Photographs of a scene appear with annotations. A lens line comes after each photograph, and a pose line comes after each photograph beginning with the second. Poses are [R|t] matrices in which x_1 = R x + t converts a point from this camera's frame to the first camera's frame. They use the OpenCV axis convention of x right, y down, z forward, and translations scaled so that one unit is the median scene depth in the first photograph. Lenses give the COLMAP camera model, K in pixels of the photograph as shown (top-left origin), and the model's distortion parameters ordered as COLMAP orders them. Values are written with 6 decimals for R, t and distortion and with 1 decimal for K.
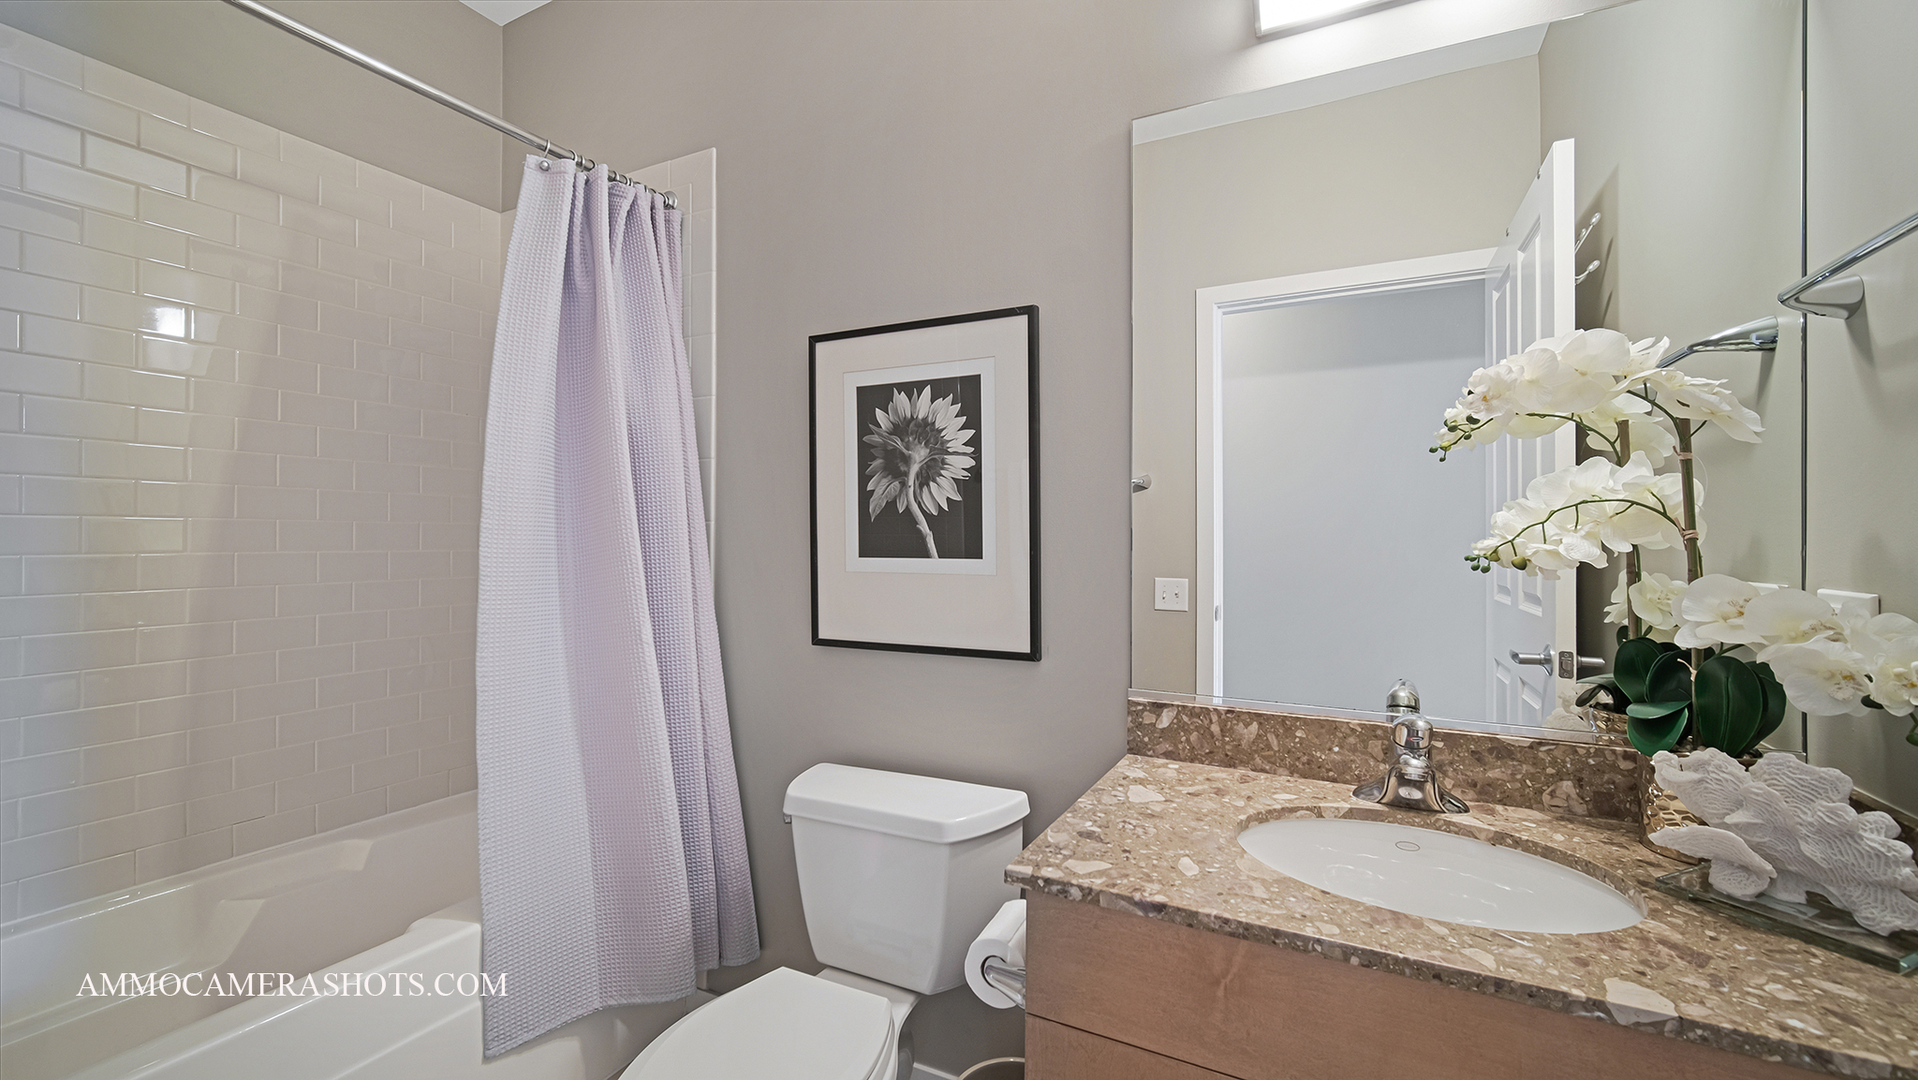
lens RADIAL K [[764.6, 0, 974.7], [0, 764.6, 547.3], [0, 0, 1]] dist [-0.002061, 0.001201]
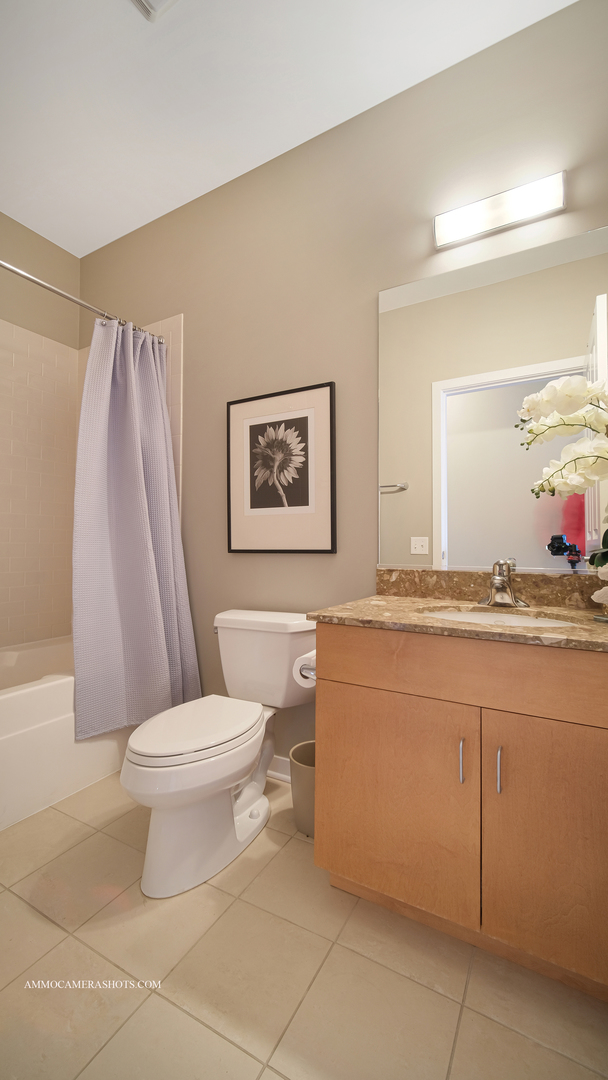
lens RADIAL K [[430.5, 0, 296.4], [0, 430.5, 537.5], [0, 0, 1]] dist [-0.002061, 0.001201]
pose [[0.998007, 0.001003, -0.063089, 0.050969], [-0.001479, 0.999971, -0.007495, 0.112101], [0.063080, 0.007573, 0.997980, -0.168357]]
